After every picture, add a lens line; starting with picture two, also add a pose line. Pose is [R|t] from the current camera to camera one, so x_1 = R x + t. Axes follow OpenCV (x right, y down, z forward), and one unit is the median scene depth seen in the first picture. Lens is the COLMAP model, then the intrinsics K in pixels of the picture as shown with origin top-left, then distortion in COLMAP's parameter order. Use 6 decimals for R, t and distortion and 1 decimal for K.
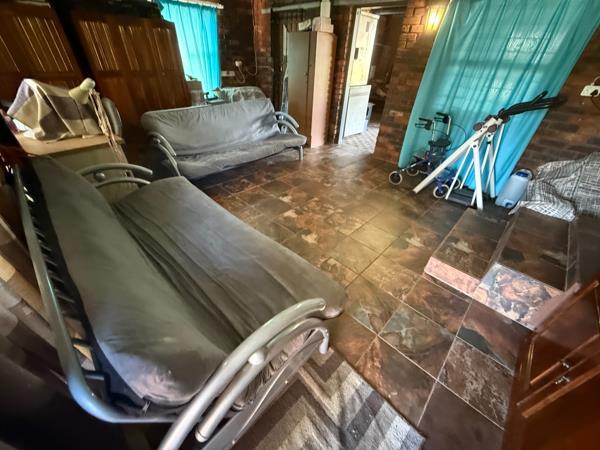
lens RADIAL K [[239.9, 0, 298.5], [0, 239.9, 224.7], [0, 0, 1]] dist [-0.000605, -0.000391]
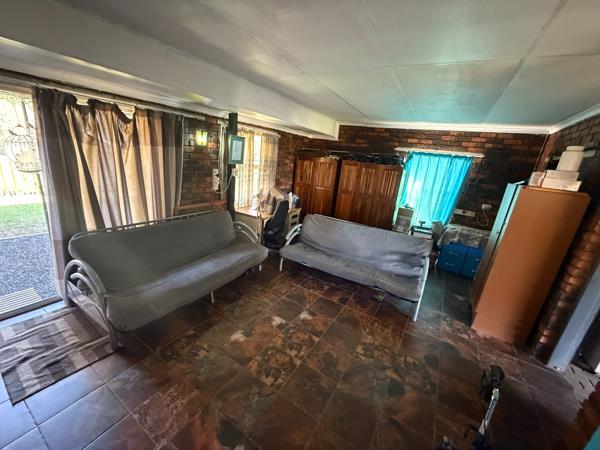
lens RADIAL K [[239.9, 0, 298.5], [0, 239.9, 224.7], [0, 0, 1]] dist [-0.000605, -0.000391]
pose [[0.210507, 0.263585, -0.941387, 0.671018], [-0.638671, 0.766133, 0.071699, -0.390771], [0.740126, 0.586143, 0.329620, 0.394169]]
